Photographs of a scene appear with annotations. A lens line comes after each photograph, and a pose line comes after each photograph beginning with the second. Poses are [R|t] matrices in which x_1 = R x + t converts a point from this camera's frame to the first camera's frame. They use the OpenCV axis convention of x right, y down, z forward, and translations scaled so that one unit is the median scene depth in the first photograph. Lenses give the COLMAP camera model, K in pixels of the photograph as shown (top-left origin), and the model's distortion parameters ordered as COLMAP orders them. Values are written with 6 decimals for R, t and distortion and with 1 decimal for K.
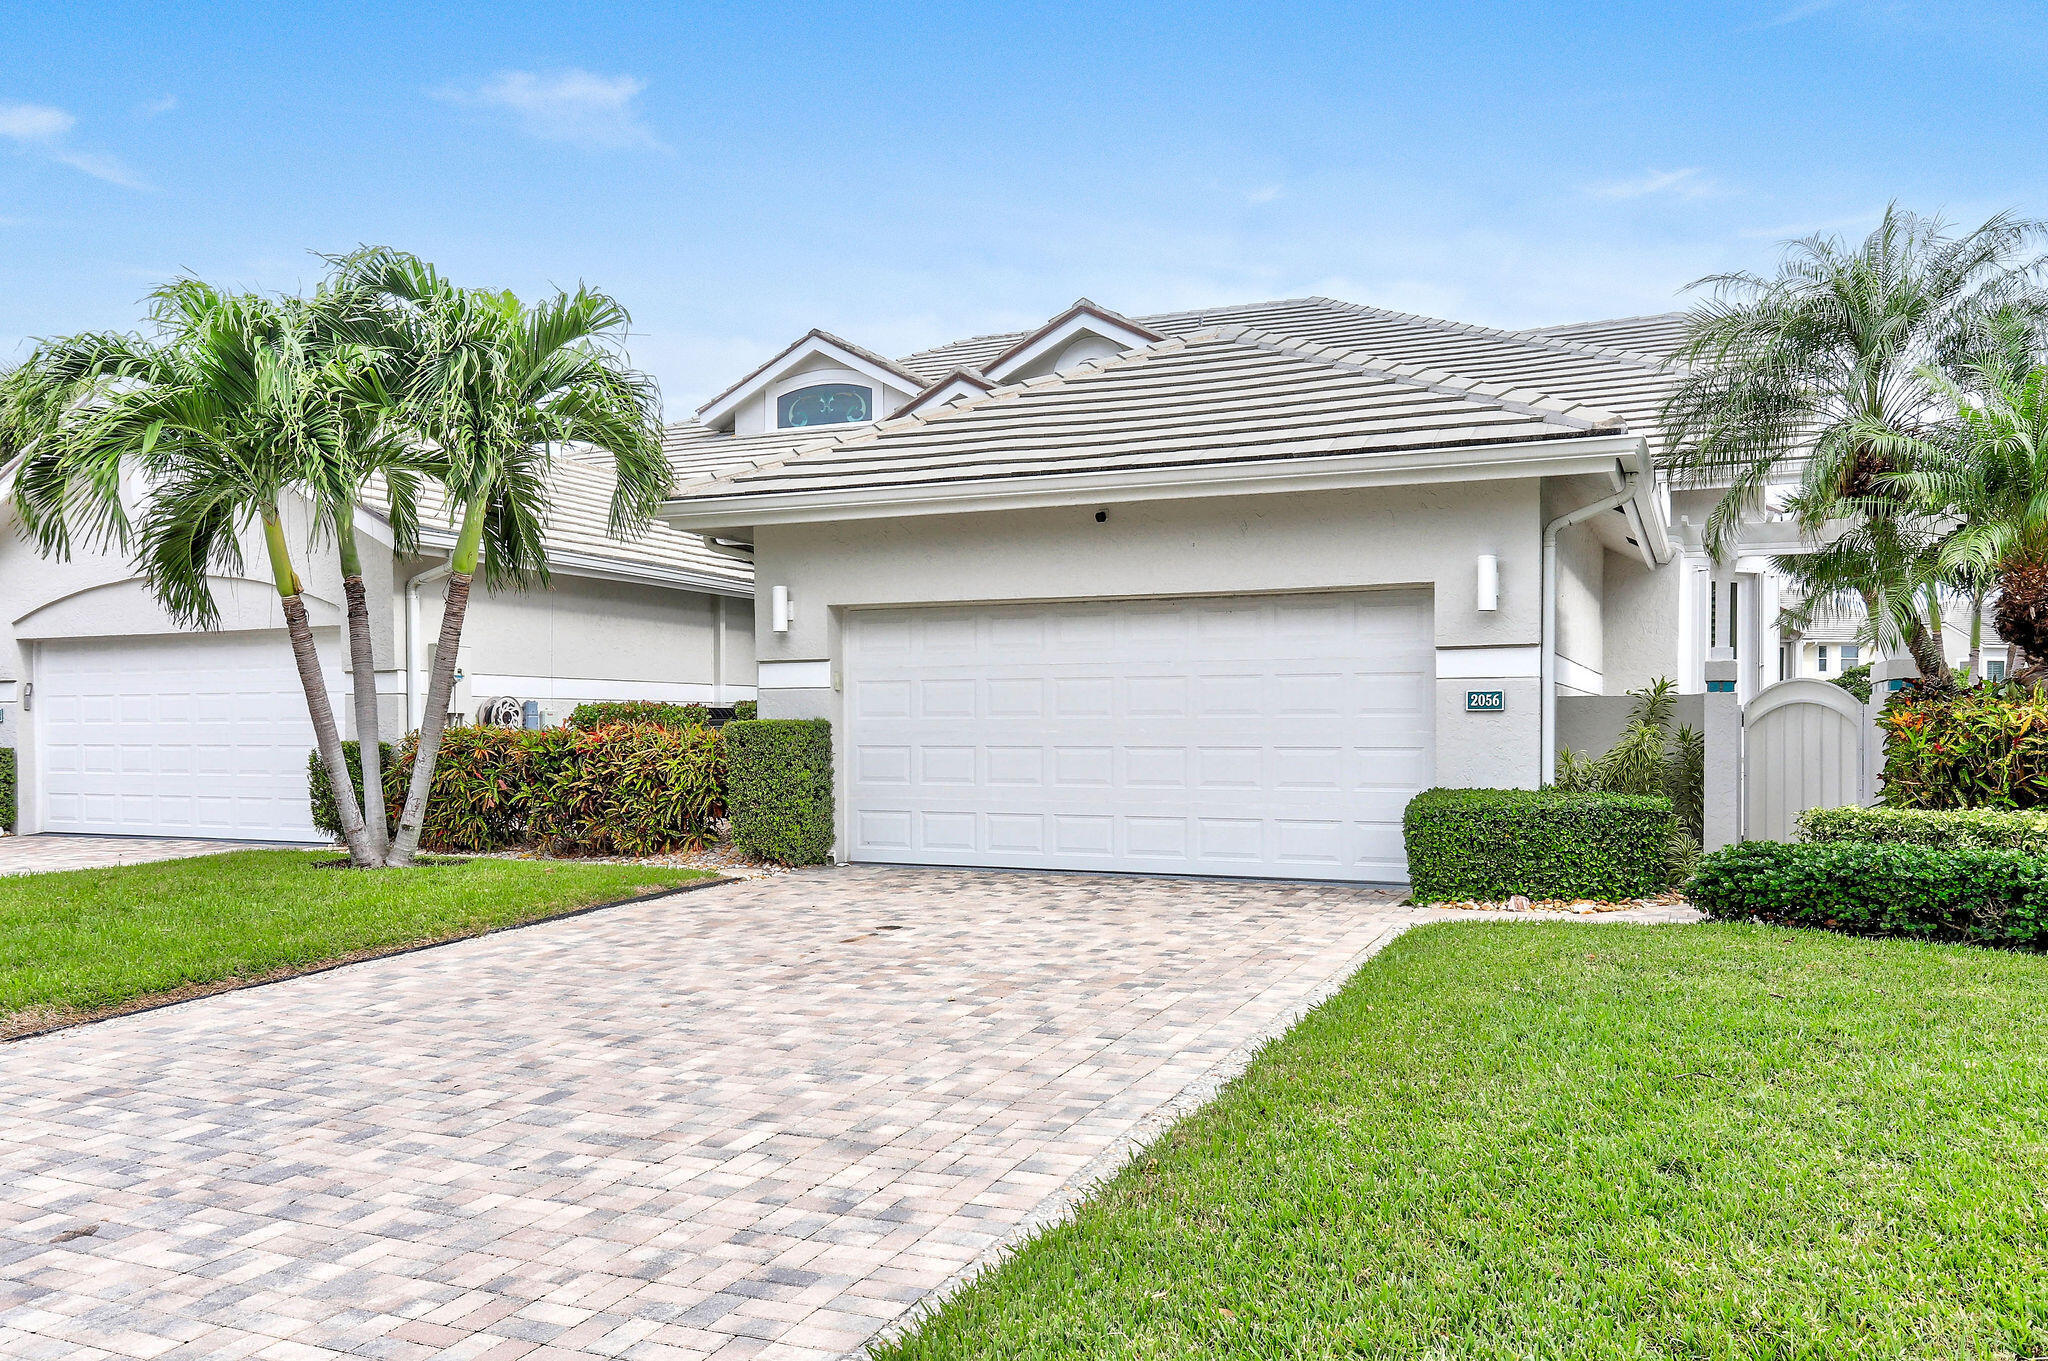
lens RADIAL K [[1566.2, 0, 1022.1], [0, 1566.2, 722.2], [0, 0, 1]] dist [0.003753, 0.001705]
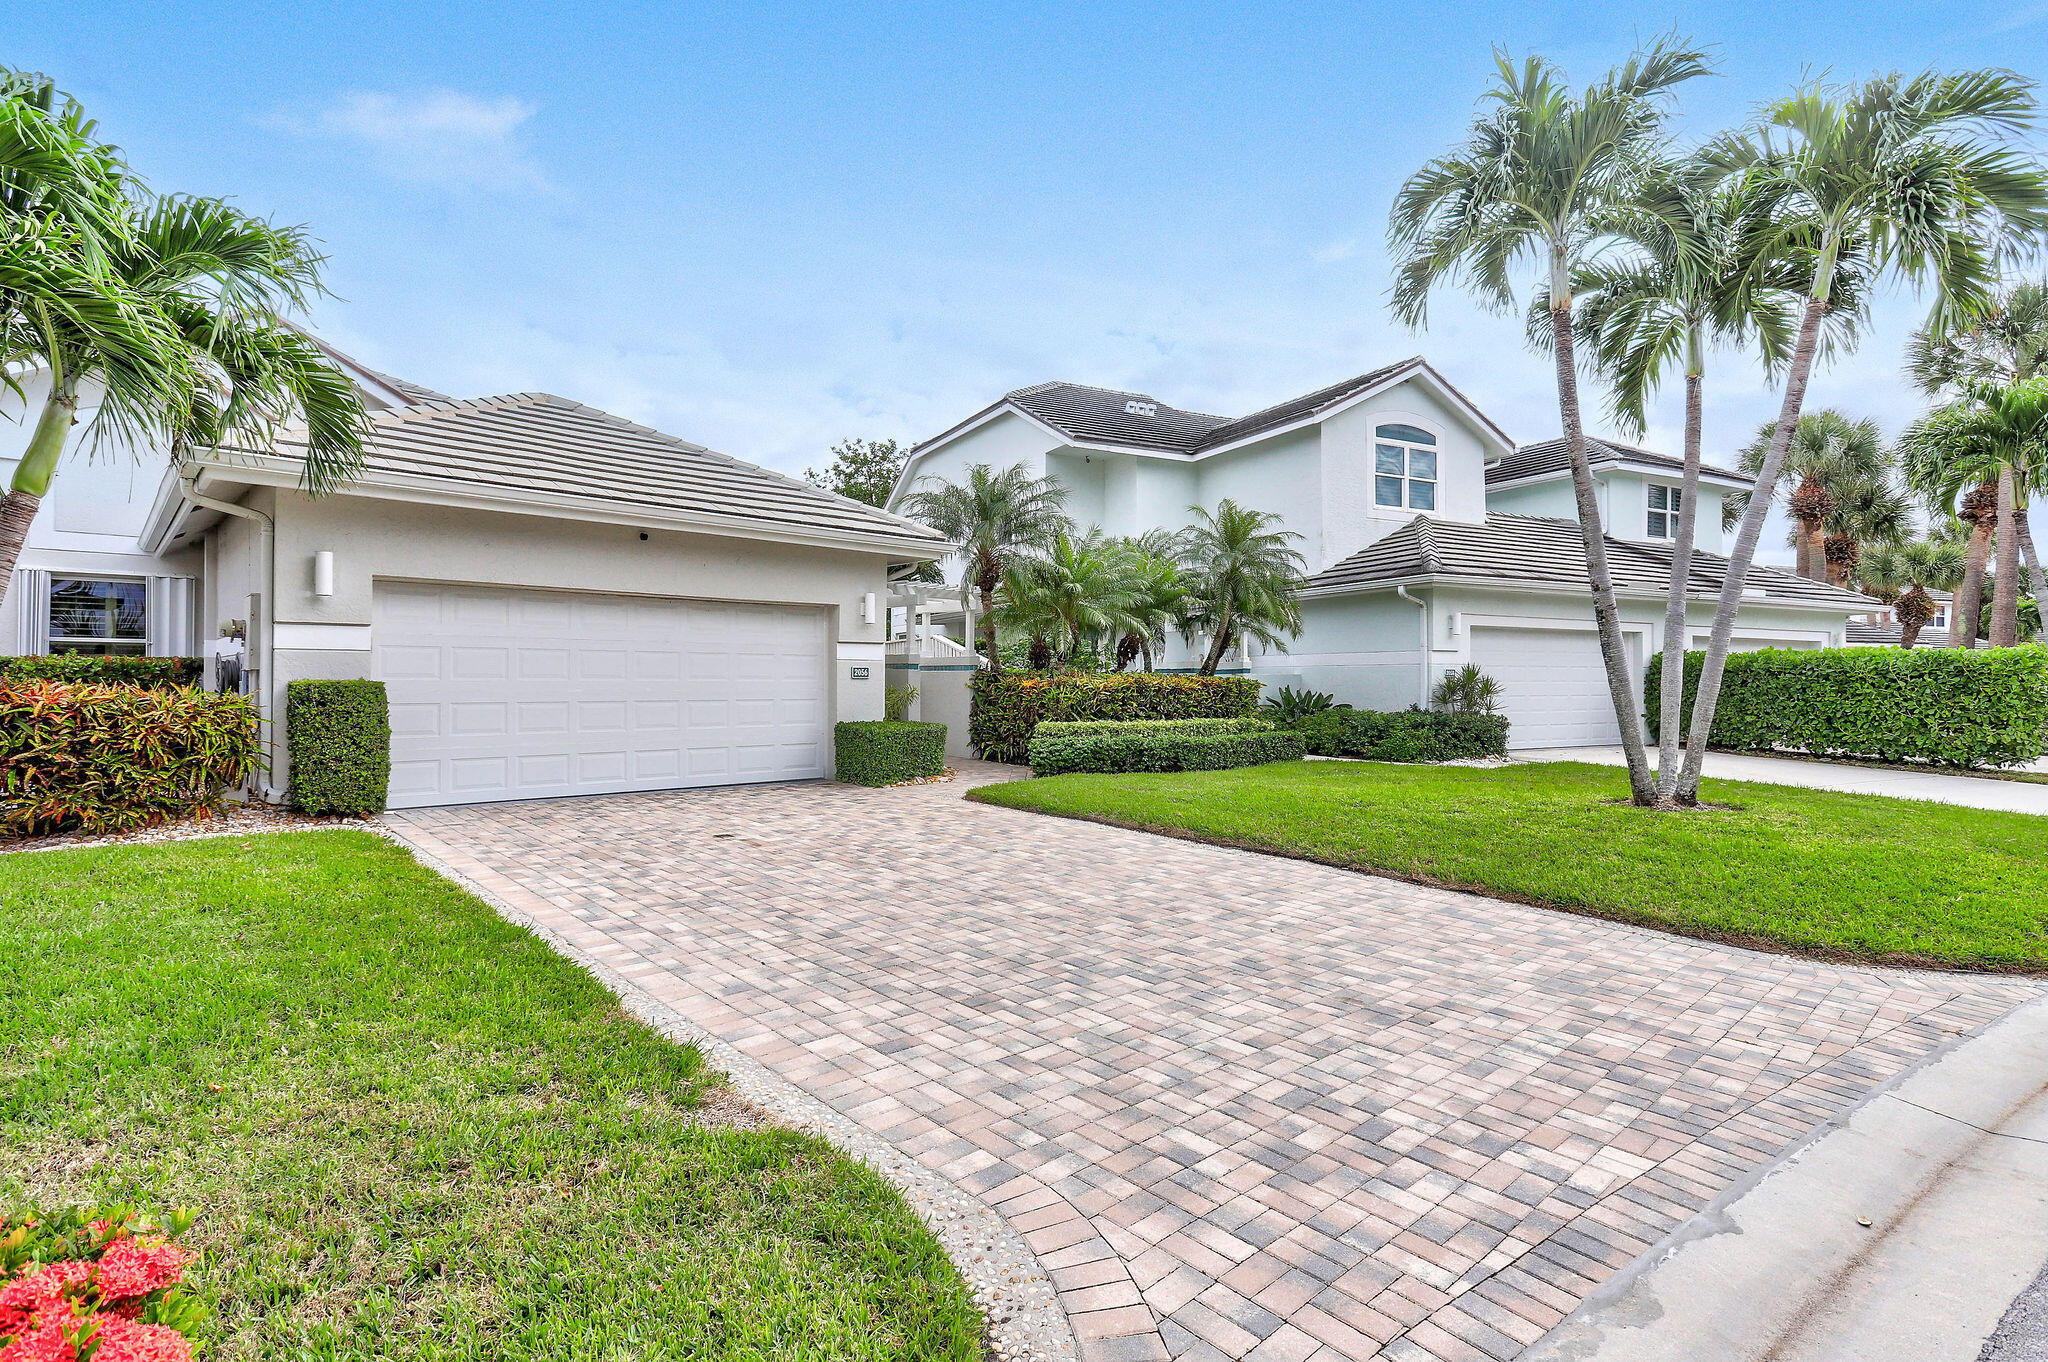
lens RADIAL K [[1018.7, 0, 1029.8], [0, 1018.7, 663.9], [0, 0, 1]] dist [-0.005719, -0.000473]
pose [[0.383114, 0.019968, 0.923485, -1.071226], [-0.005073, 0.999797, -0.019513, -0.002935], [-0.923687, 0.002790, 0.383138, 0.559253]]
